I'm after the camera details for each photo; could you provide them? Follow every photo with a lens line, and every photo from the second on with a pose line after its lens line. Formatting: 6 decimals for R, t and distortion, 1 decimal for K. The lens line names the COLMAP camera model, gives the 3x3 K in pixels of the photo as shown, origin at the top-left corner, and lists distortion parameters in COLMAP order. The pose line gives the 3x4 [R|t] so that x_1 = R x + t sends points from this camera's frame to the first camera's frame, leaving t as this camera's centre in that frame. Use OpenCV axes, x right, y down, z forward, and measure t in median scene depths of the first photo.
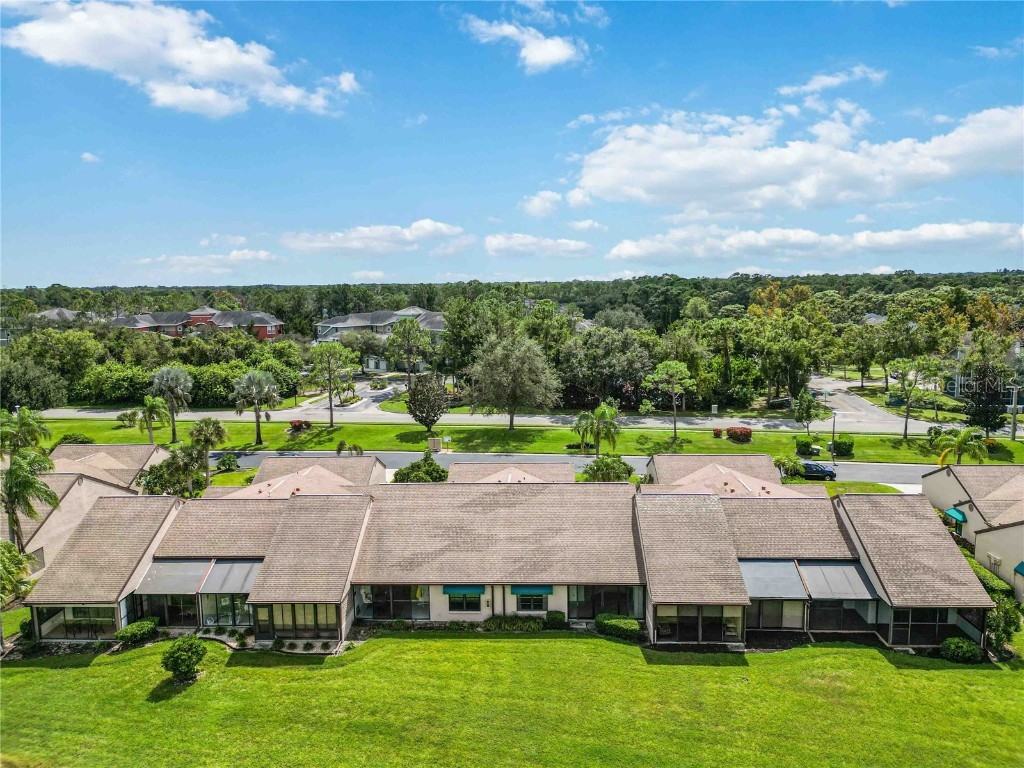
lens RADIAL K [[715.6, 0, 509.6], [0, 715.6, 384.6], [0, 0, 1]] dist [0.066537, -0.063927]
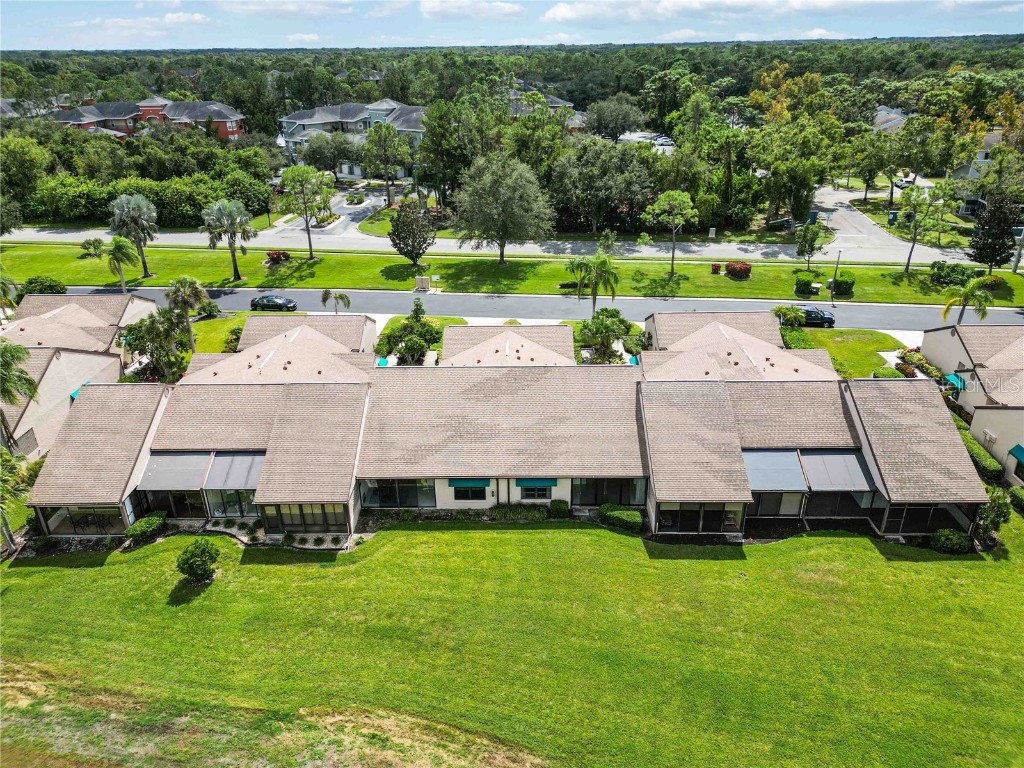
lens RADIAL K [[715.6, 0, 509.6], [0, 715.6, 384.6], [0, 0, 1]] dist [0.066537, -0.063927]
pose [[0.999591, -0.010906, 0.026454, -0.031276], [0.002679, 0.956121, 0.292961, -0.138746], [-0.028488, -0.292770, 0.955758, 0.077926]]
